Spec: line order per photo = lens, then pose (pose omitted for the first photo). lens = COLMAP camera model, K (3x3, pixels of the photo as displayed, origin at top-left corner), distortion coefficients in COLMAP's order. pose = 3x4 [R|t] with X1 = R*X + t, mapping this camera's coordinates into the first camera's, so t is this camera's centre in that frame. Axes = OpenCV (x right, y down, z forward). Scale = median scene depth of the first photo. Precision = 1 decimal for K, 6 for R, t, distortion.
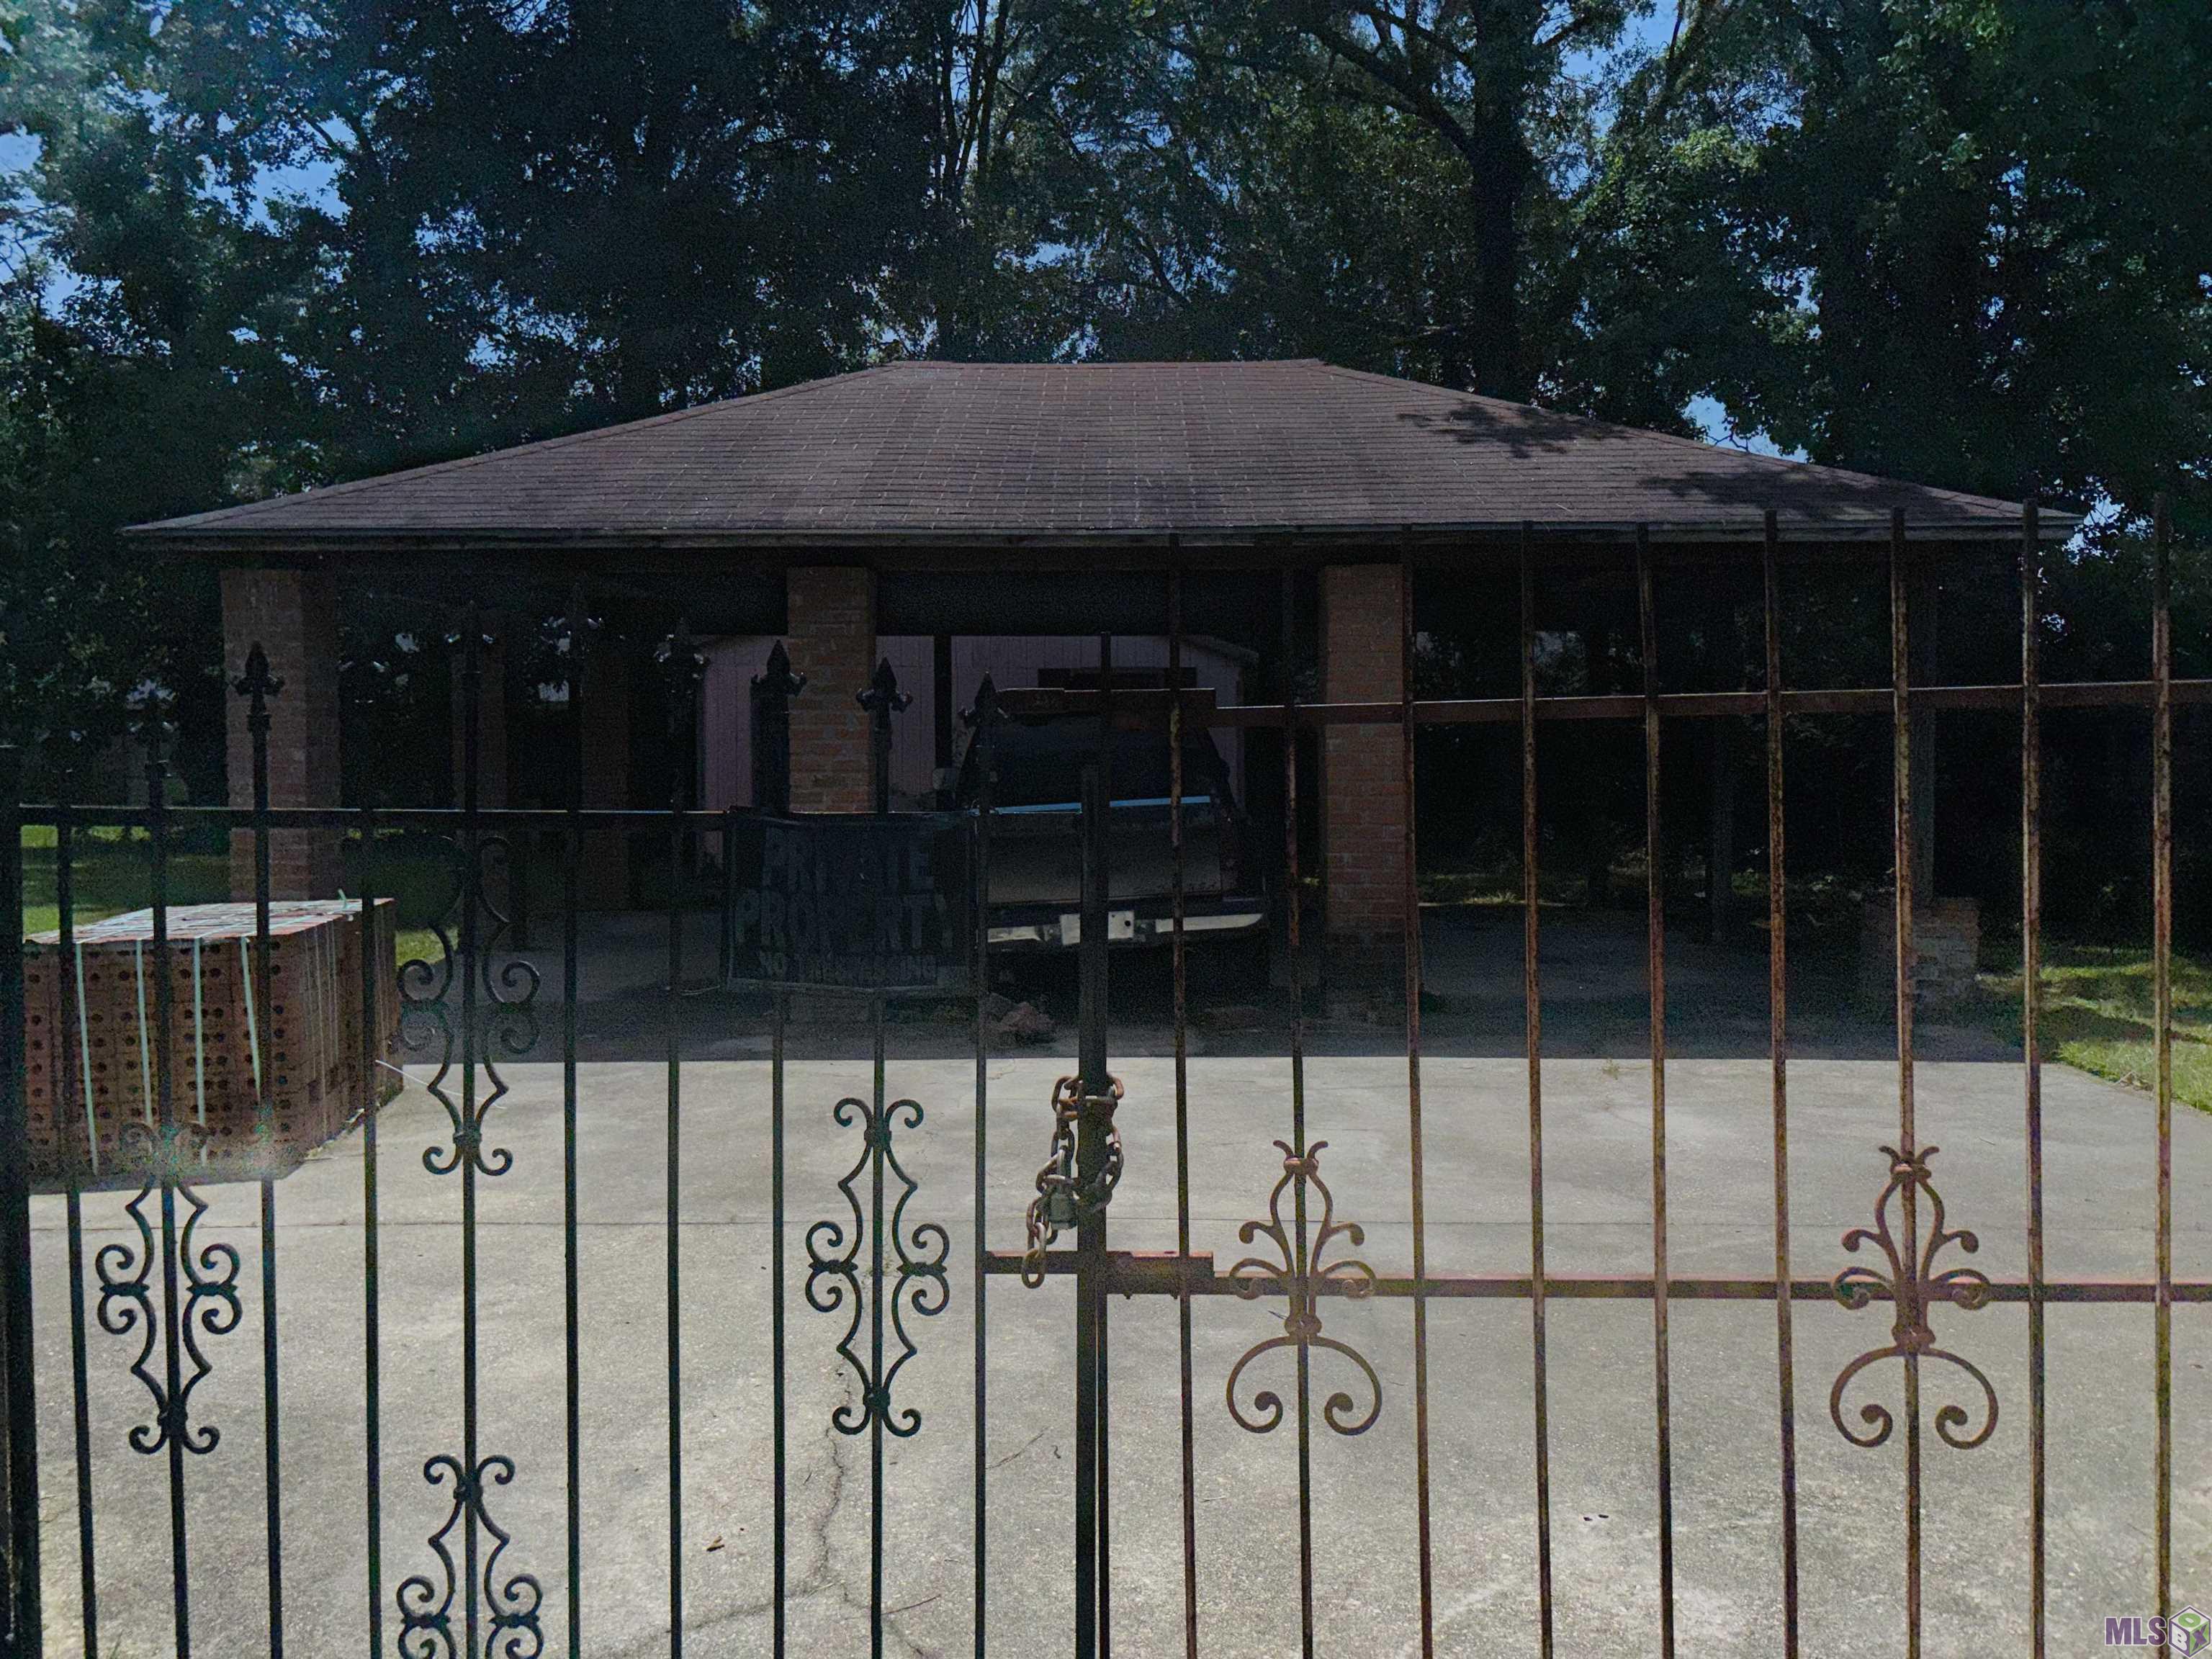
lens RADIAL K [[1675.5, 0, 1090.7], [0, 1675.5, 834.1], [0, 0, 1]] dist [0.055675, -0.073651]
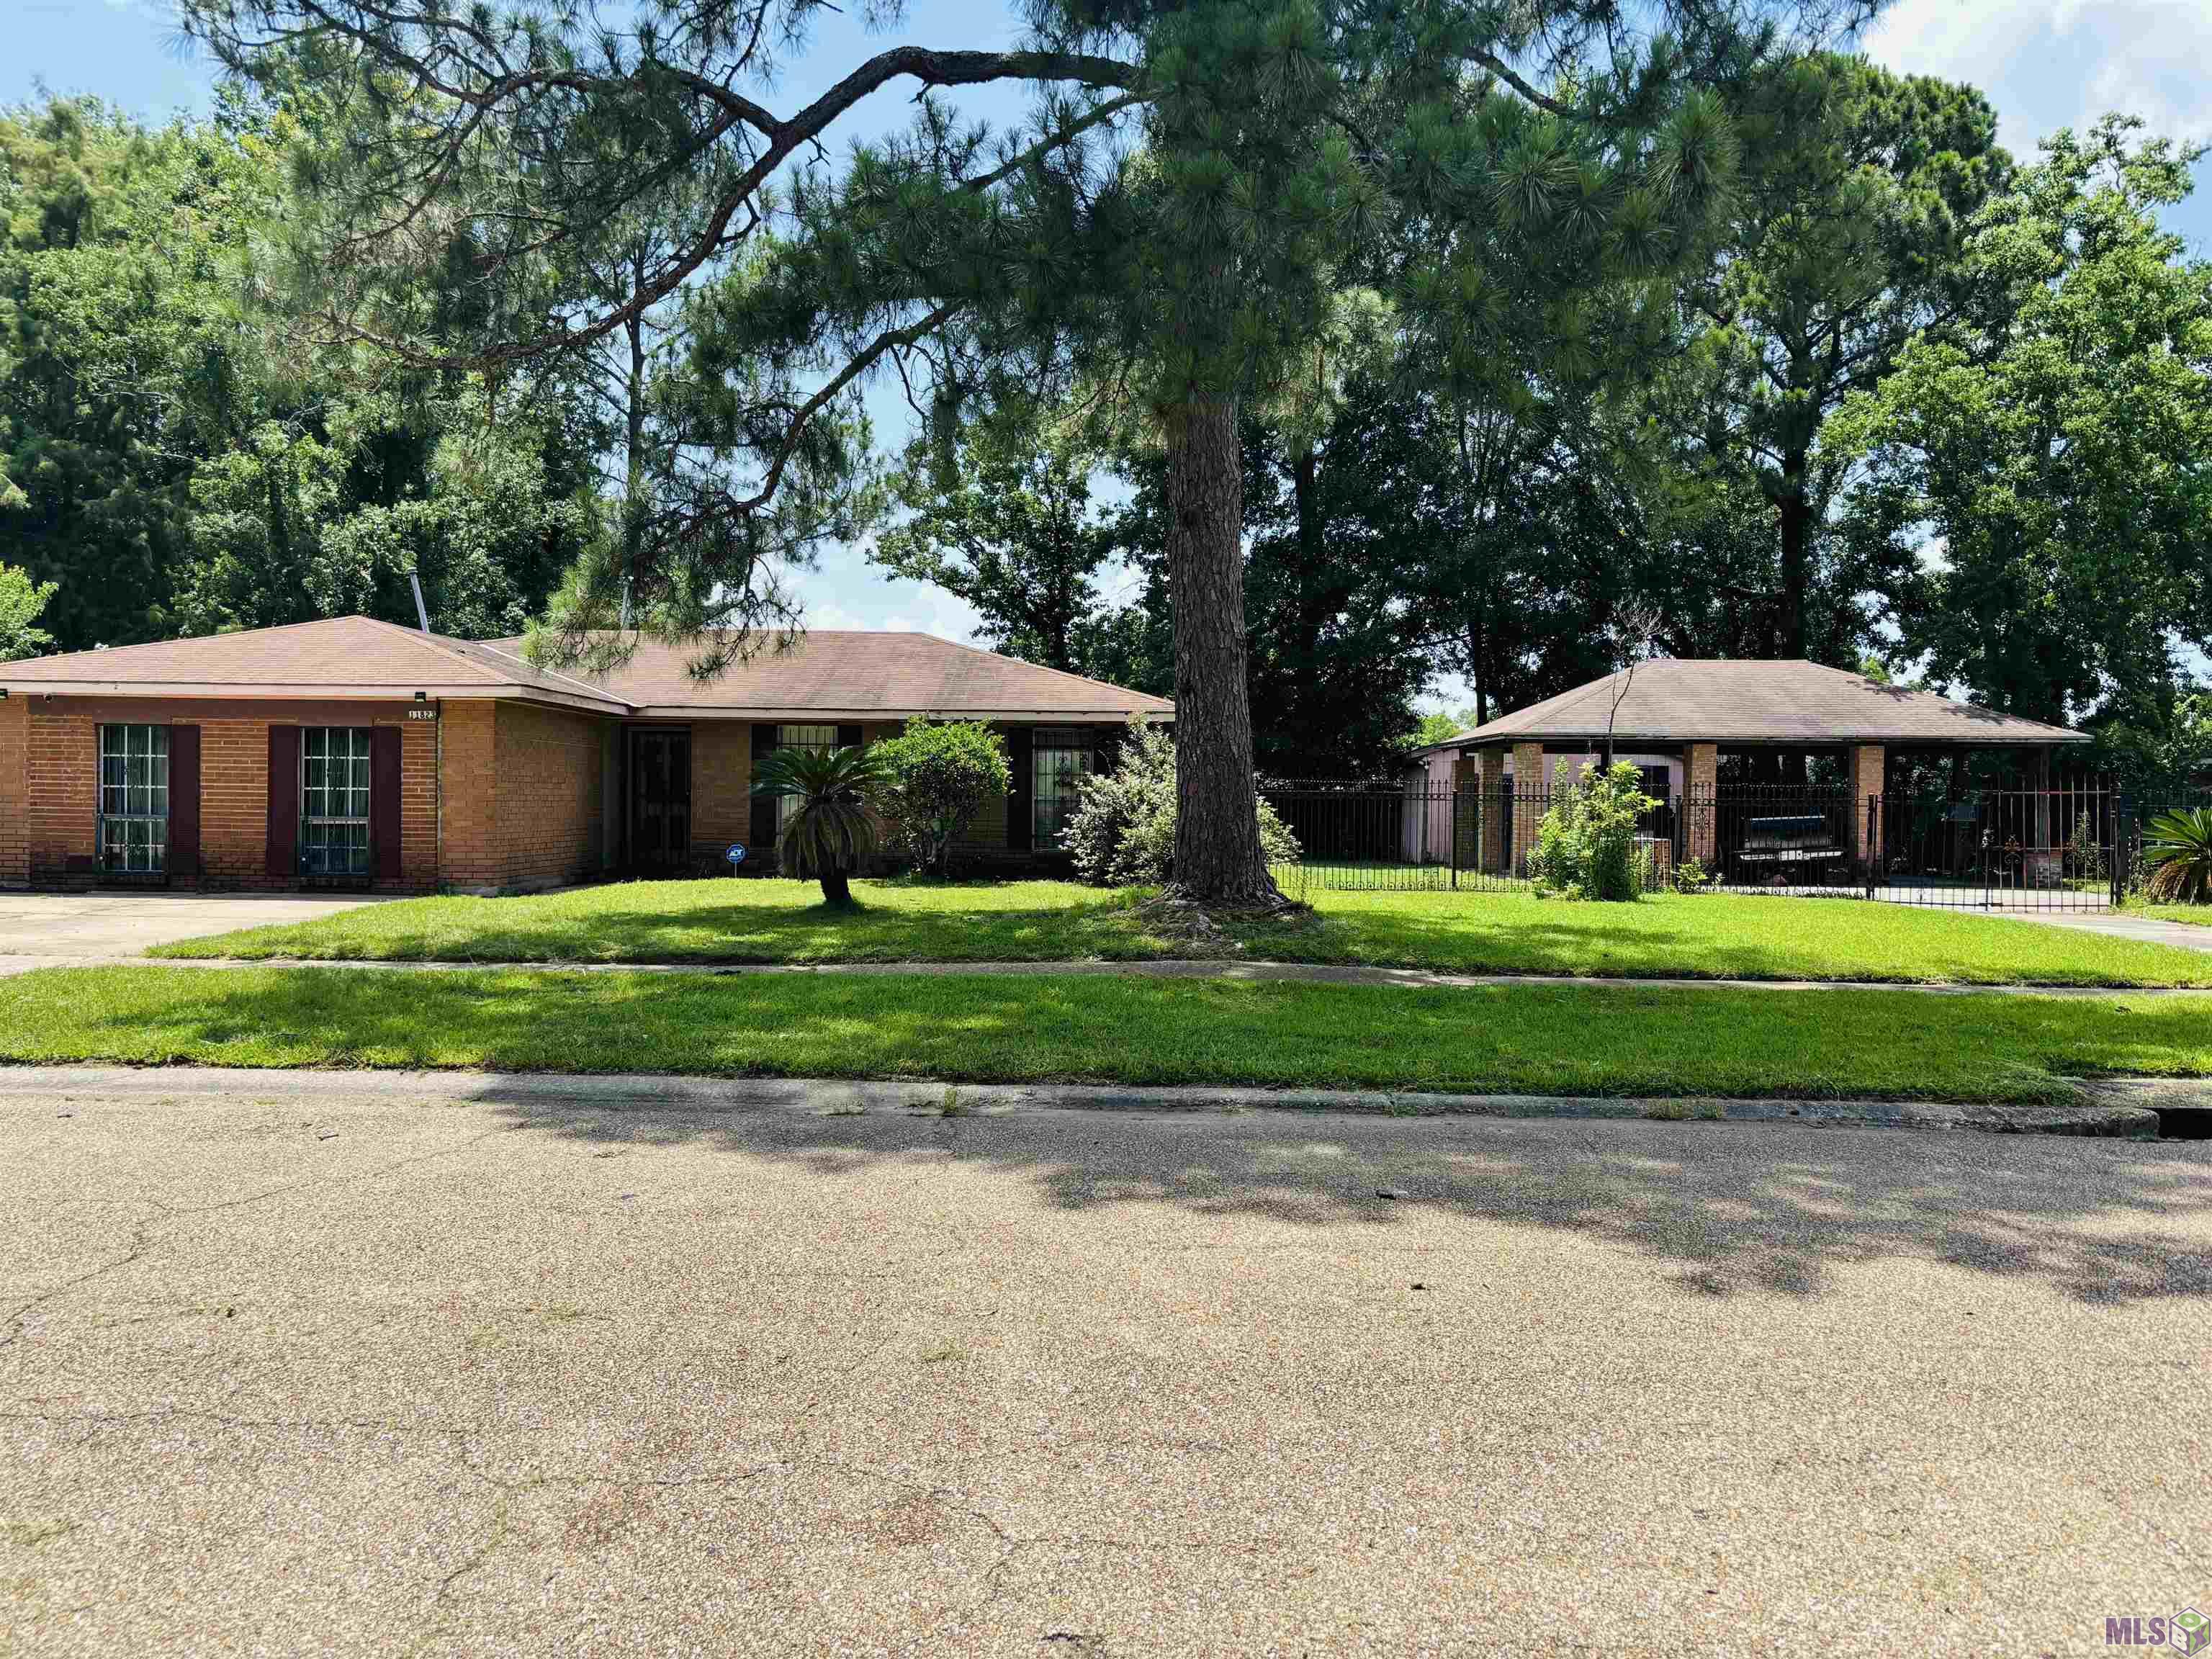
lens RADIAL K [[1675.5, 0, 1090.7], [0, 1675.5, 834.1], [0, 0, 1]] dist [0.055675, -0.073651]
pose [[0.999768, 0.013010, -0.017154, -1.357211], [-0.013704, 0.999065, -0.041010, 0.174073], [0.016604, 0.041236, 0.999011, -2.413636]]
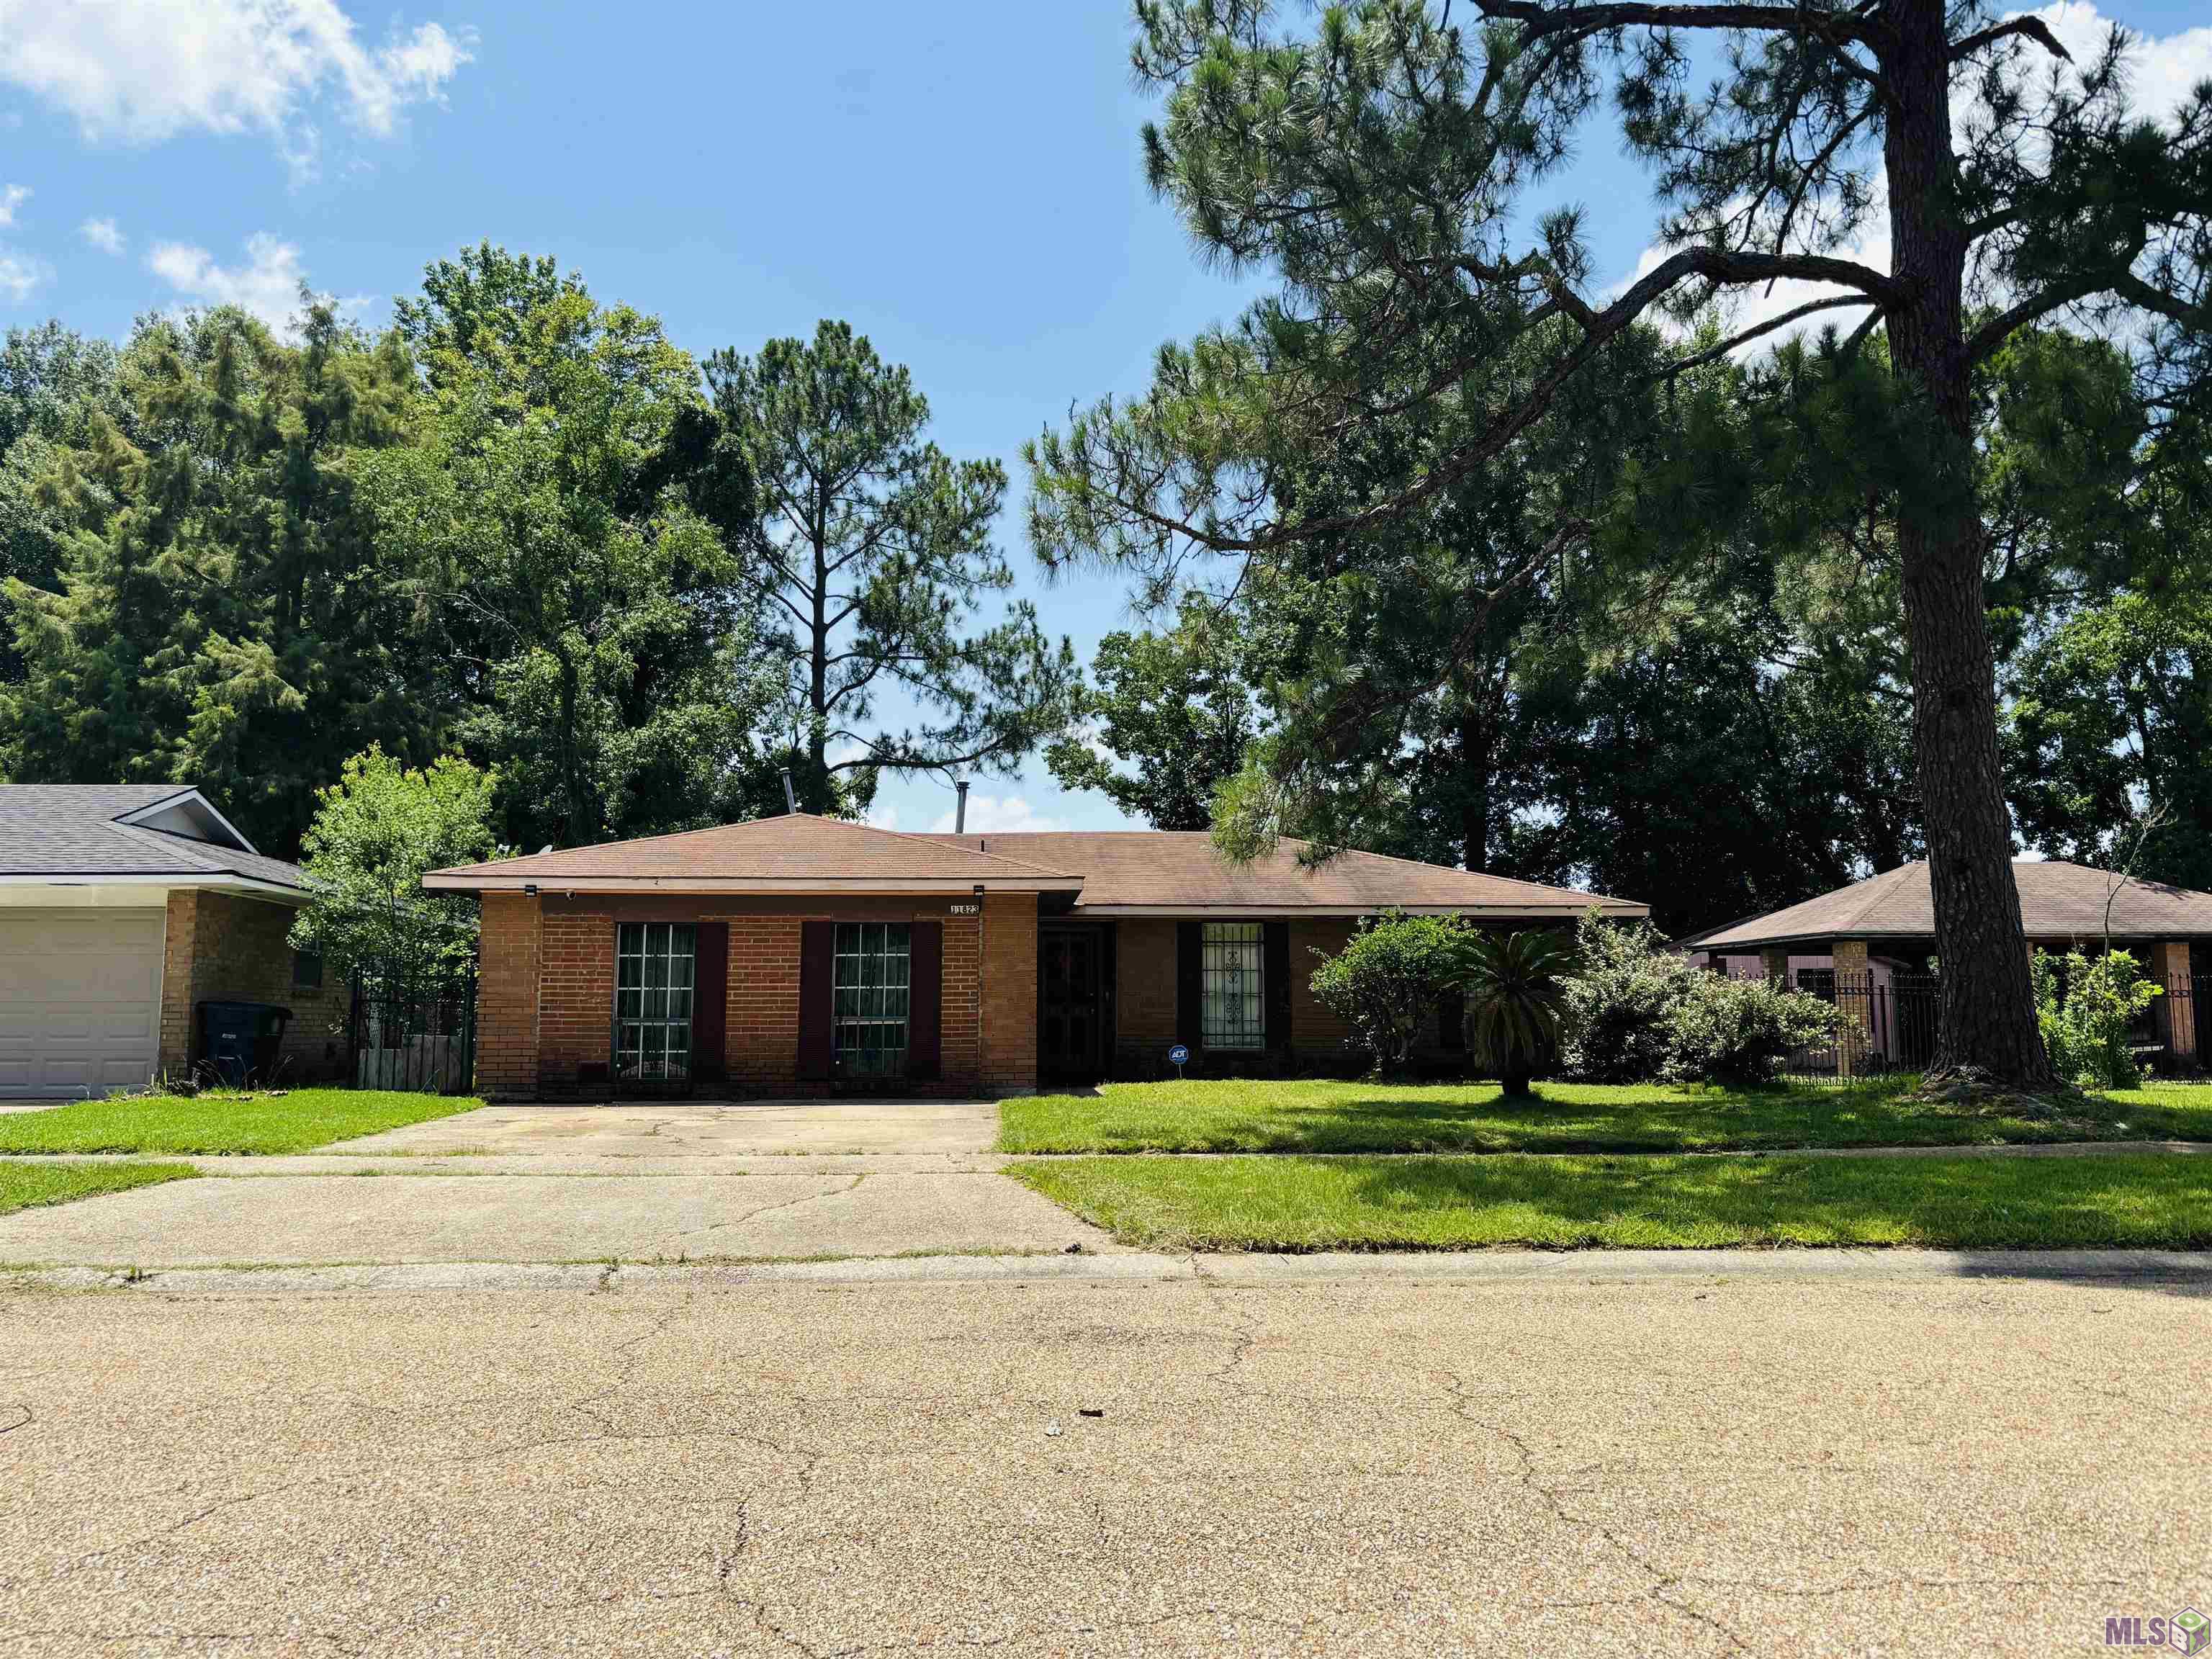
lens RADIAL K [[1673.3, 0, 1100.7], [0, 1673.3, 858.9], [0, 0, 1]] dist [0.080720, -0.122594]
pose [[0.997649, 0.007611, 0.068114, -2.325099], [0.003325, 0.987270, -0.159019, 0.217297], [-0.068457, 0.158871, 0.984923, -2.329698]]
